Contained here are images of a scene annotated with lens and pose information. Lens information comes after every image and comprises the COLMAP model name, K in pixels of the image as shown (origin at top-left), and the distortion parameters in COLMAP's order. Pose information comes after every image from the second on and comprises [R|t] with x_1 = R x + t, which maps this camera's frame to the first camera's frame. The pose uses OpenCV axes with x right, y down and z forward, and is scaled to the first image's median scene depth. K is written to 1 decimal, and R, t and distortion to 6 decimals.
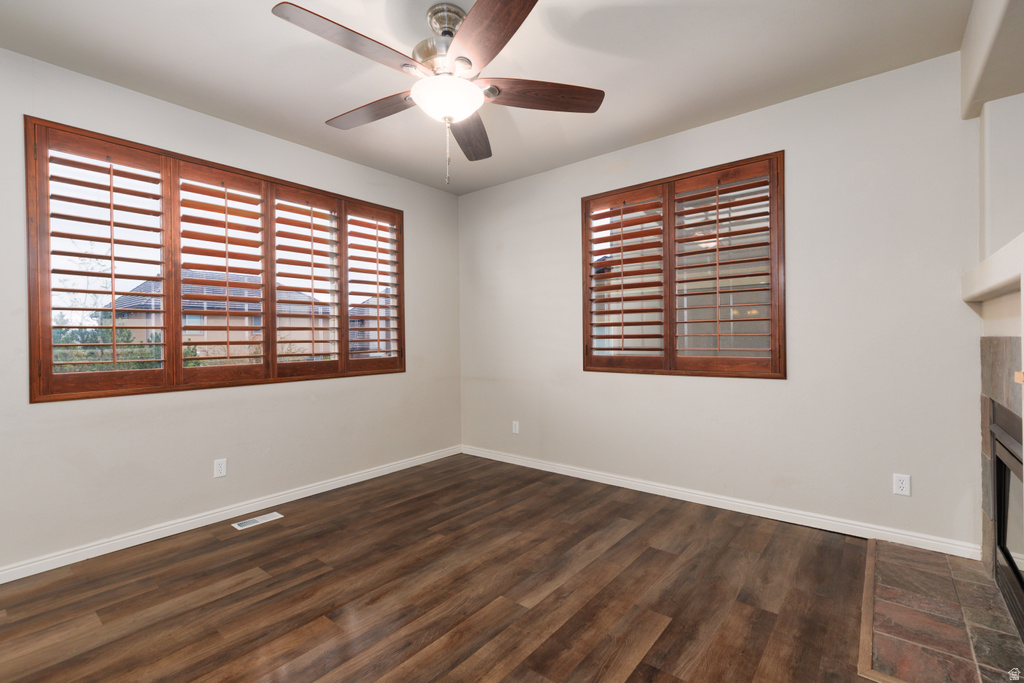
lens RADIAL K [[456.9, 0, 517.4], [0, 456.9, 340.5], [0, 0, 1]] dist [0.008243, -0.001428]
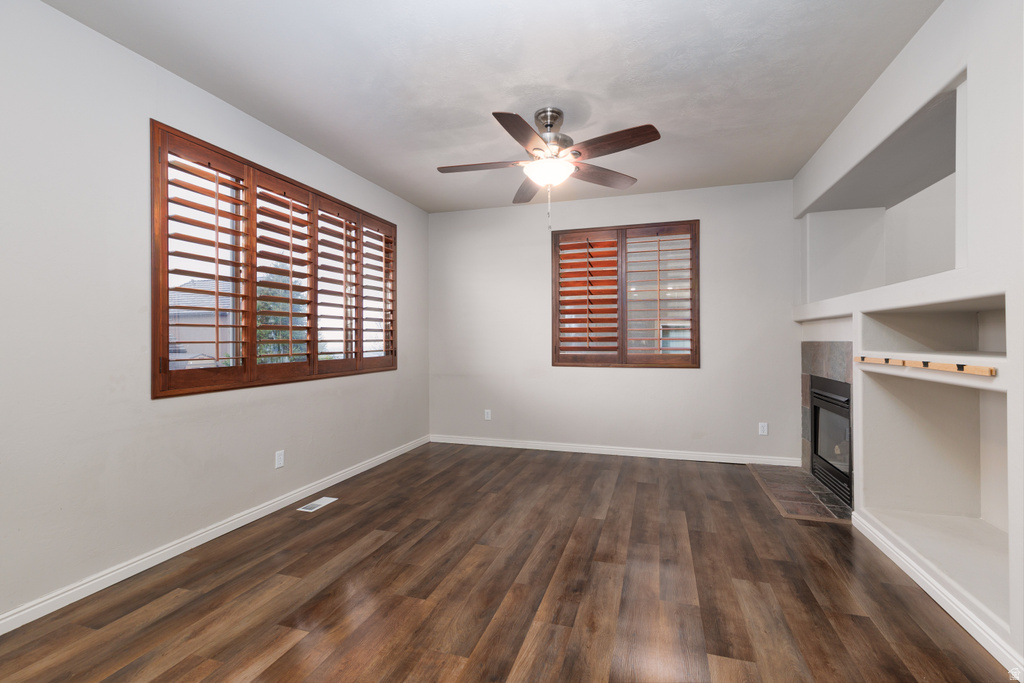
lens RADIAL K [[456.9, 0, 516.7], [0, 456.9, 340.1], [0, 0, 1]] dist [0.008243, -0.001428]
pose [[0.930462, 0.008828, 0.366282, -0.614827], [-0.006262, 0.999947, -0.008194, 0.007466], [-0.366335, 0.005330, 0.930468, -0.228810]]
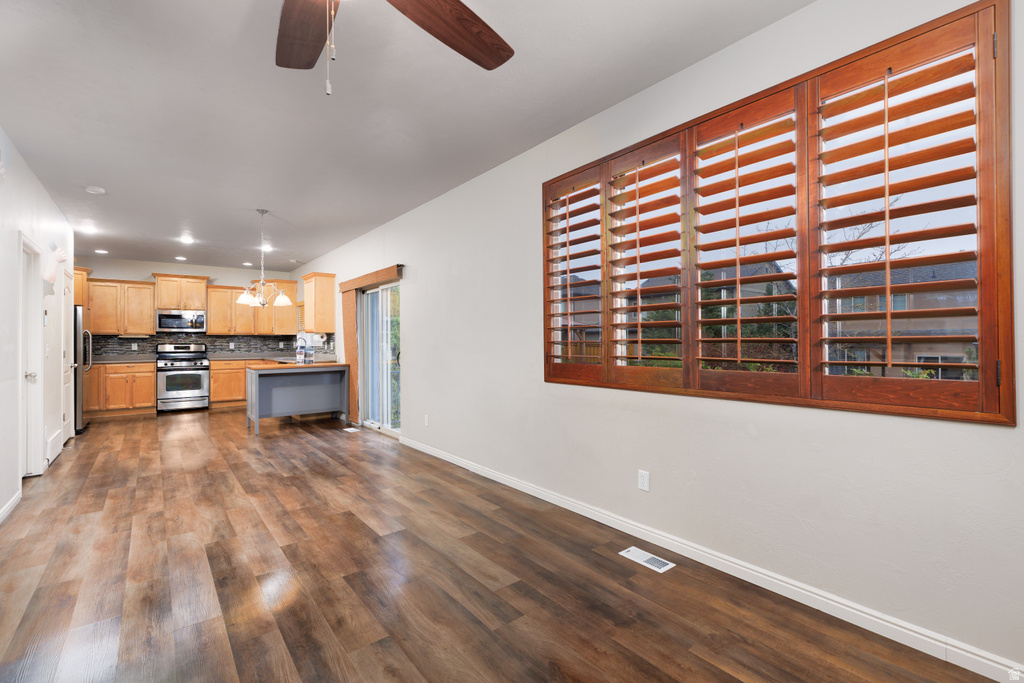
lens RADIAL K [[456.9, 0, 515.4], [0, 456.9, 337.9], [0, 0, 1]] dist [0.008243, -0.001428]
pose [[-0.223389, 0.008021, -0.974696, 0.326641], [0.006582, 0.999956, 0.006721, -0.010615], [0.974707, -0.004914, -0.223432, 1.113277]]
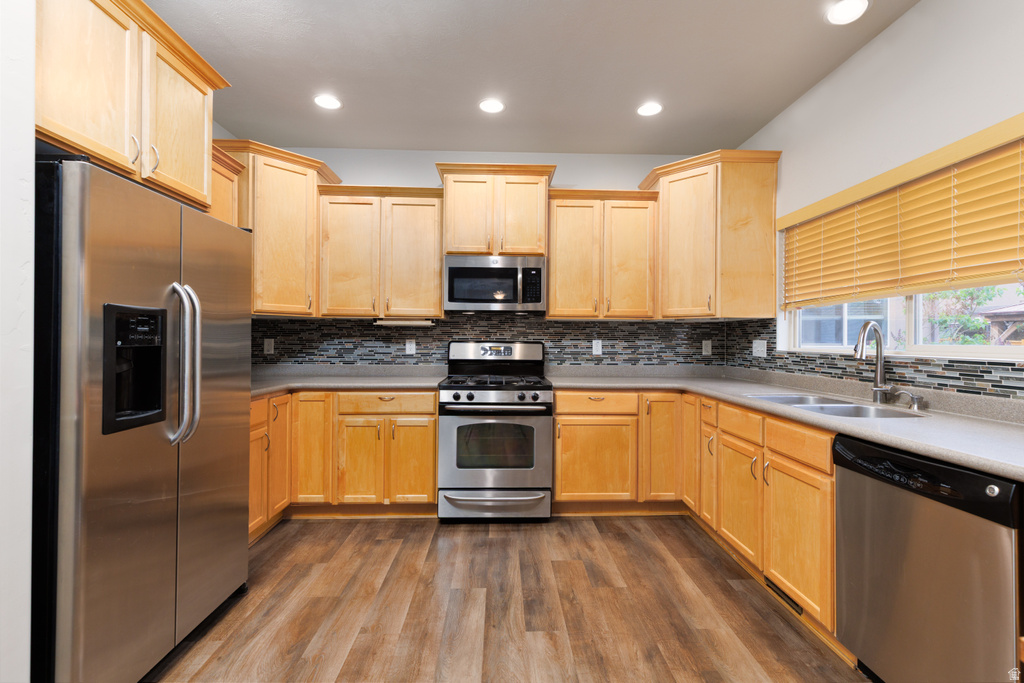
lens RADIAL K [[456.9, 0, 515.7], [0, 456.9, 339.1], [0, 0, 1]] dist [0.008243, -0.001428]
pose [[-0.757844, 0.006360, -0.652405, -1.502156], [0.001933, 0.999970, 0.007502, 0.020974], [0.652433, 0.004424, -0.757834, -0.886139]]
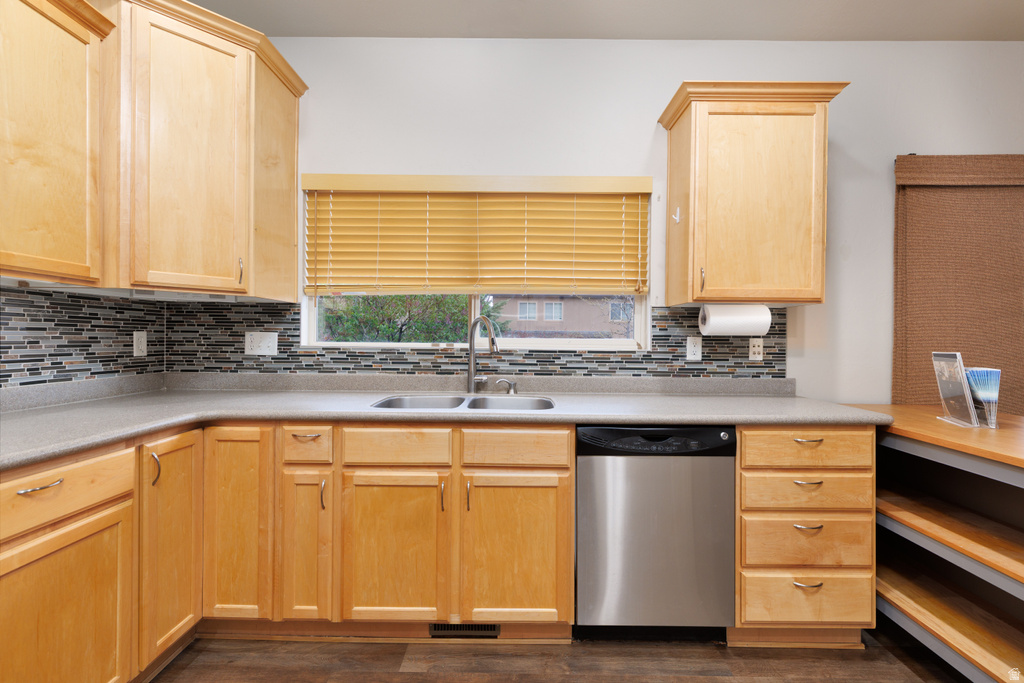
lens RADIAL K [[456.9, 0, 513.4], [0, 456.9, 338.6], [0, 0, 1]] dist [0.008243, -0.001428]
pose [[0.621258, 0.019963, -0.783351, -1.806120], [-0.018245, 0.999773, 0.011009, 0.028482], [0.783393, 0.007452, 0.621481, -1.560963]]
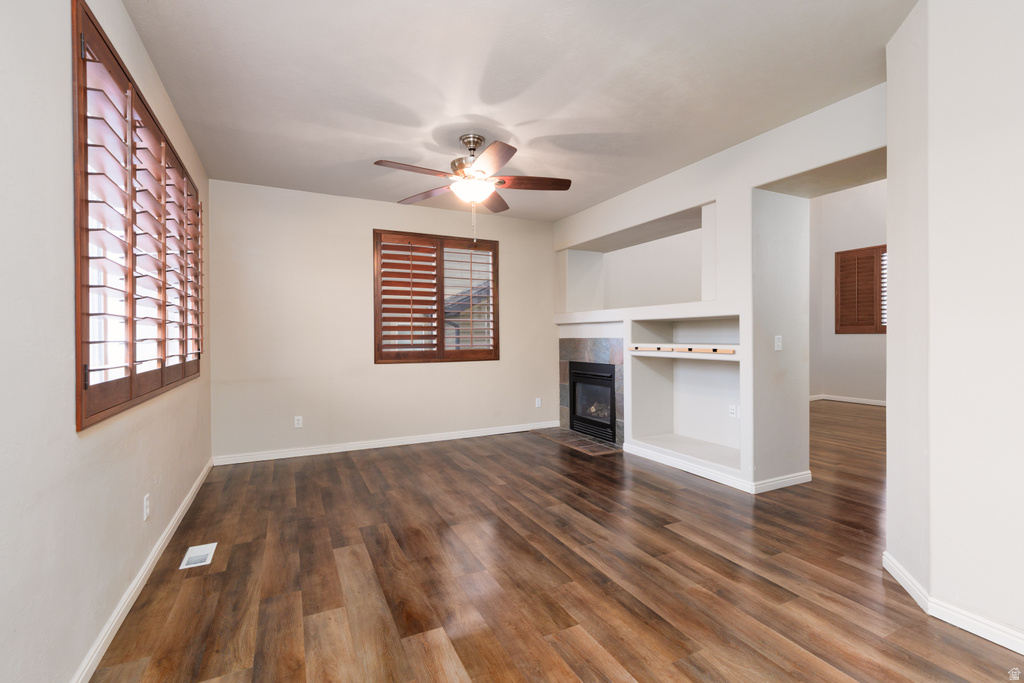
lens RADIAL K [[456.9, 0, 516.0], [0, 456.9, 339.5], [0, 0, 1]] dist [0.008243, -0.001428]
pose [[0.417972, 0.003439, 0.908453, -1.260294], [0.005070, 0.999968, -0.006117, 0.011844], [-0.908446, 0.007162, 0.417942, 0.149518]]
